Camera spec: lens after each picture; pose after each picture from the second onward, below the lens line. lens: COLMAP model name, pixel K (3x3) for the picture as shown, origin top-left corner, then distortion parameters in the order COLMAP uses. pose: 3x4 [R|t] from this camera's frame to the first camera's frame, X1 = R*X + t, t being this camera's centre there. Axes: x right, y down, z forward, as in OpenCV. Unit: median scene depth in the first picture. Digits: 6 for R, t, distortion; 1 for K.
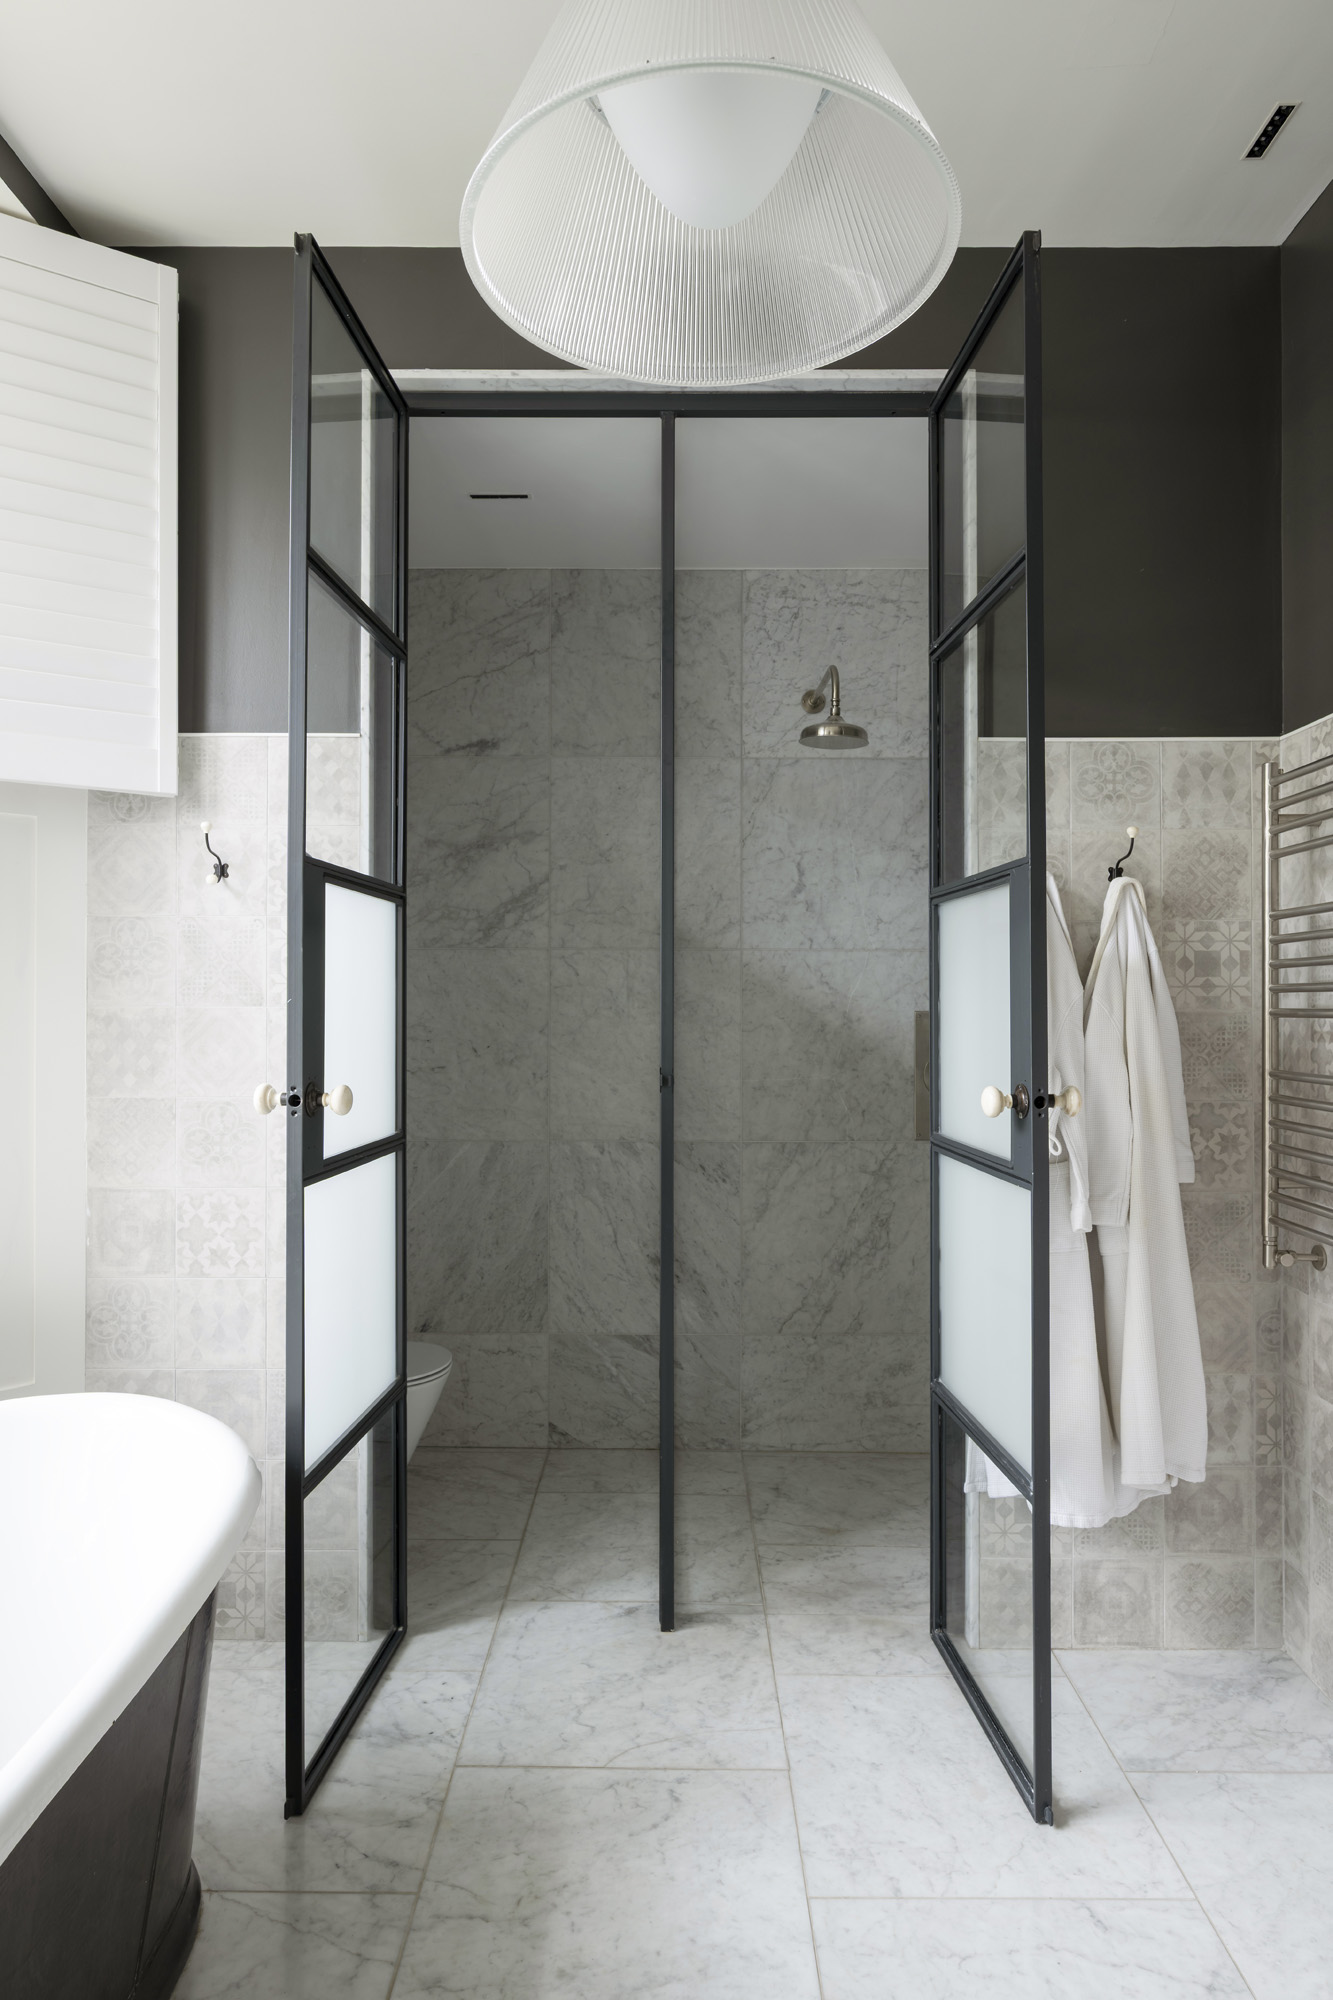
lens RADIAL K [[1144.4, 0, 662.5], [0, 1144.4, 1006.0], [0, 0, 1]] dist [-0.002779, 0.000926]
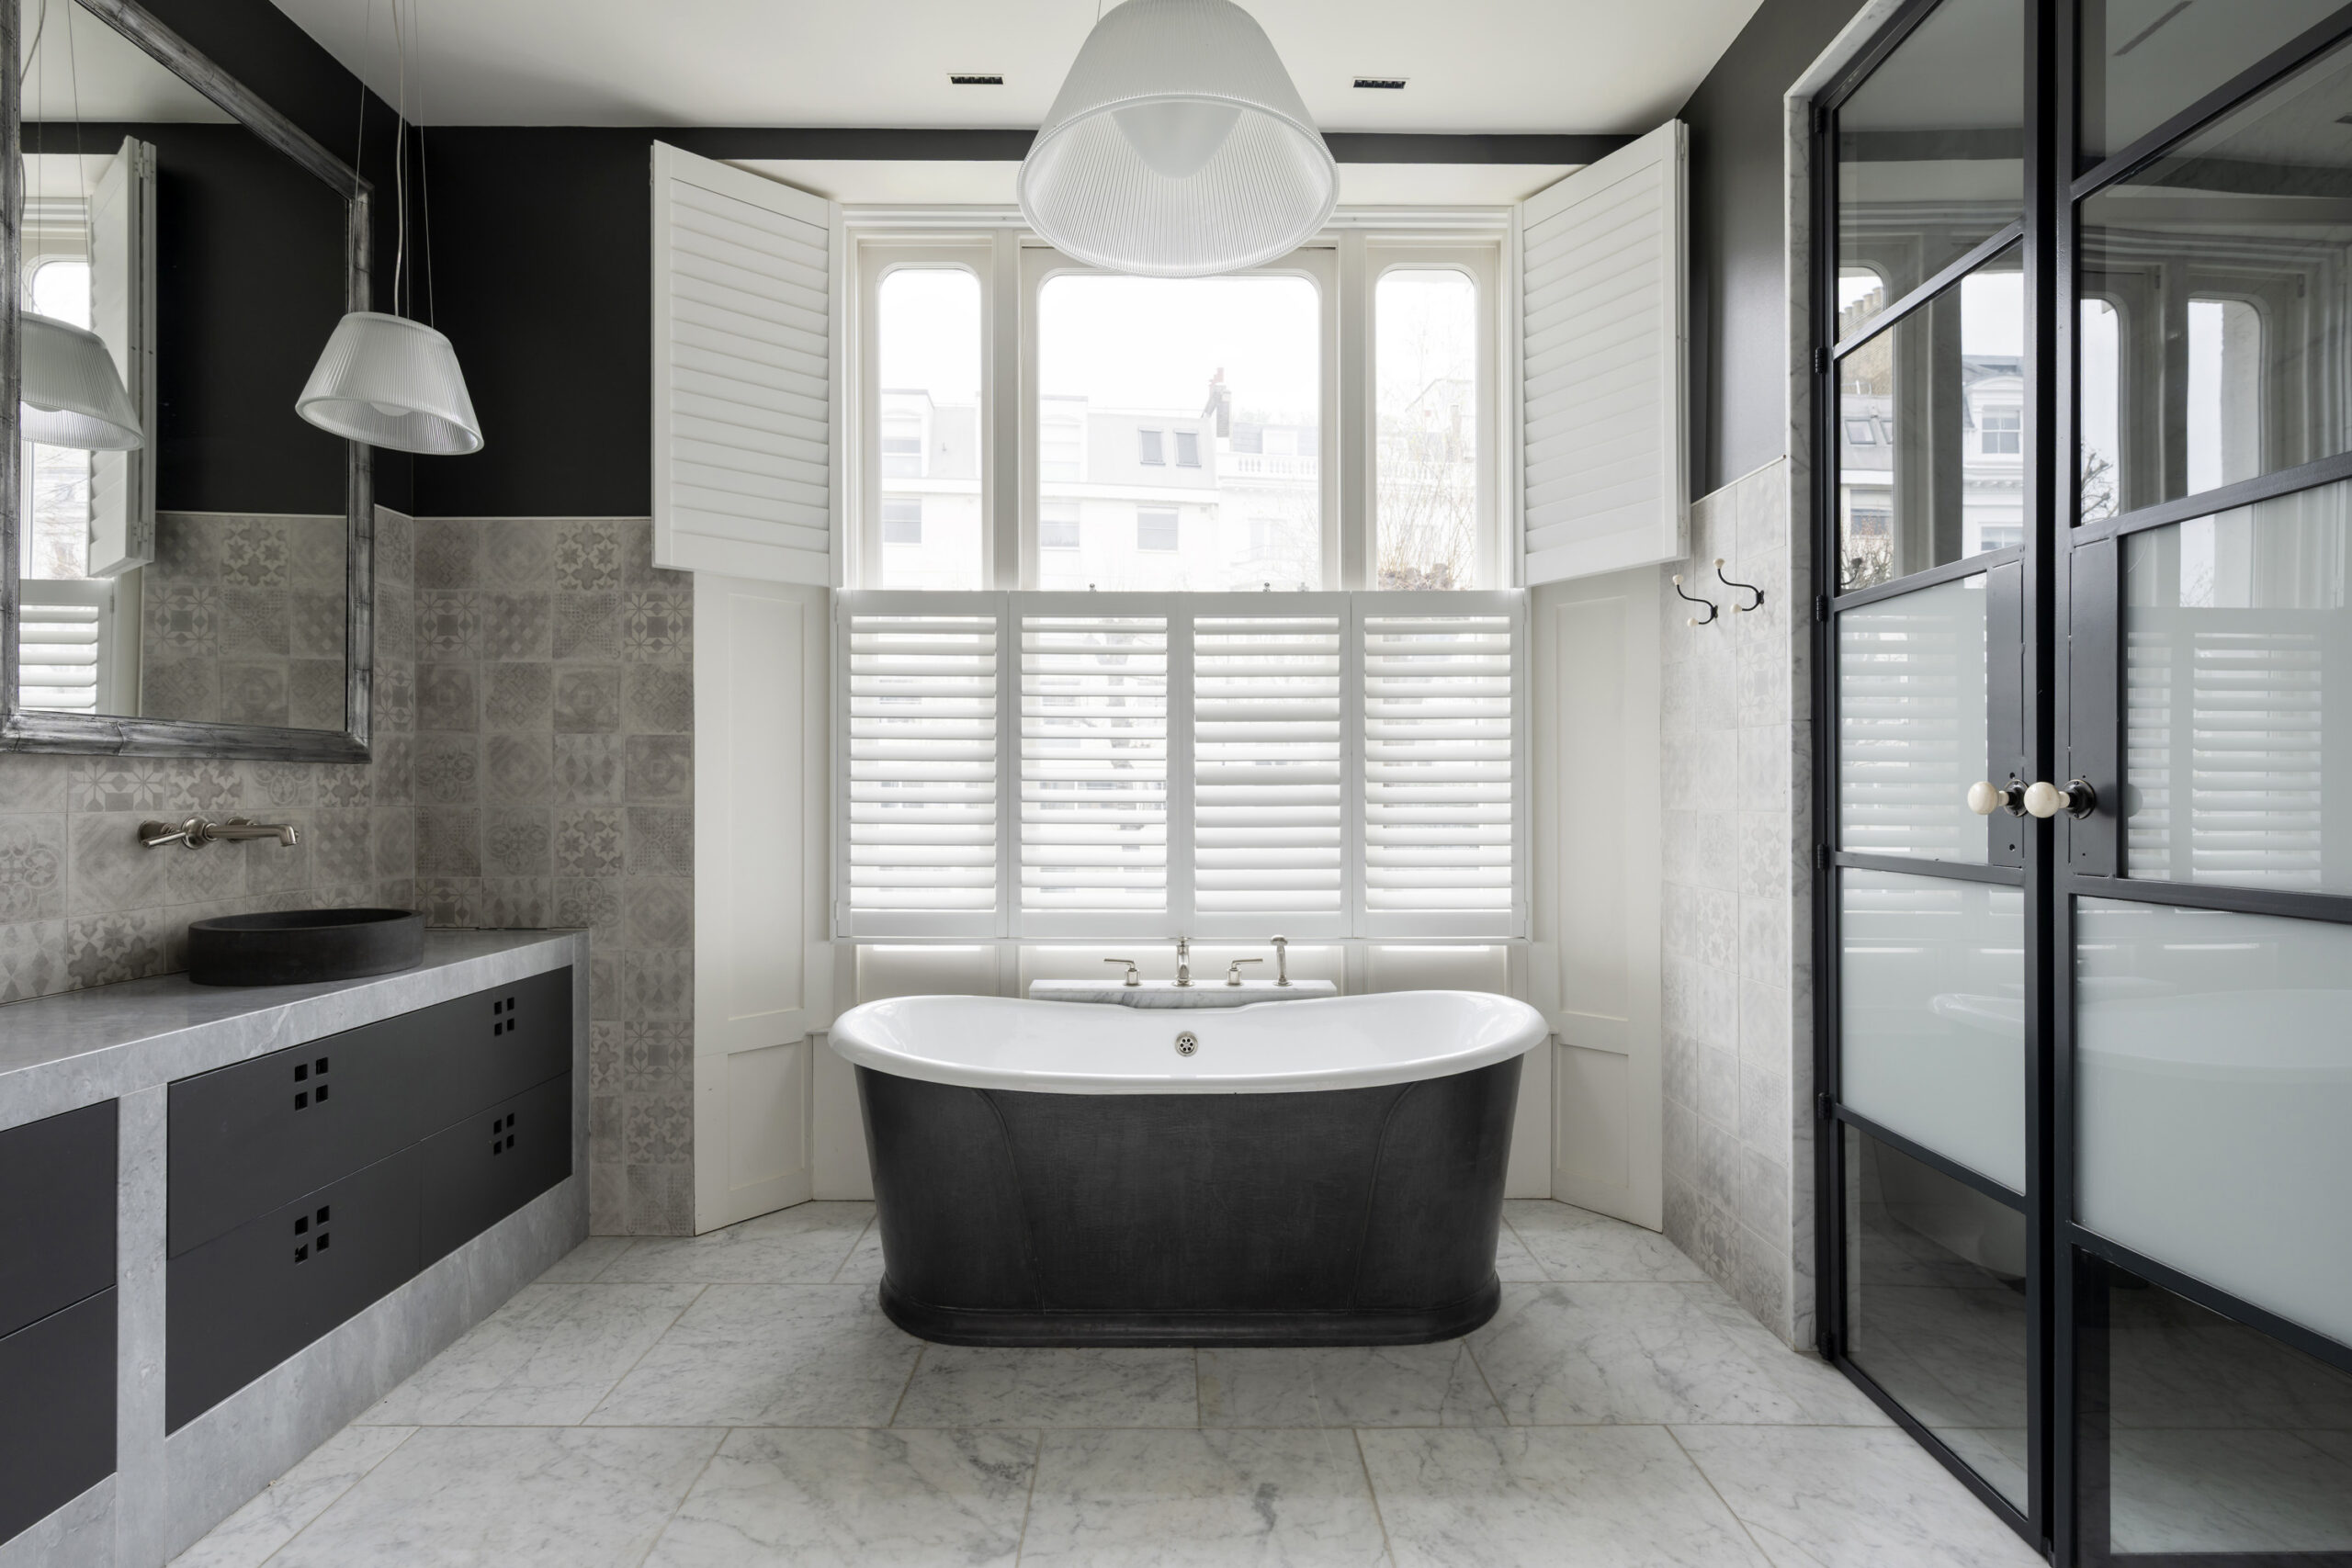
lens RADIAL K [[1099.9, 0, 1170.1], [0, 1099.9, 778.6], [0, 0, 1]] dist [-0.000623, -0.000123]
pose [[0.012469, -0.003730, -0.999915, 0.758659], [0.016156, 0.999863, -0.003529, 0.045433], [0.999792, -0.016110, 0.012528, 0.472400]]
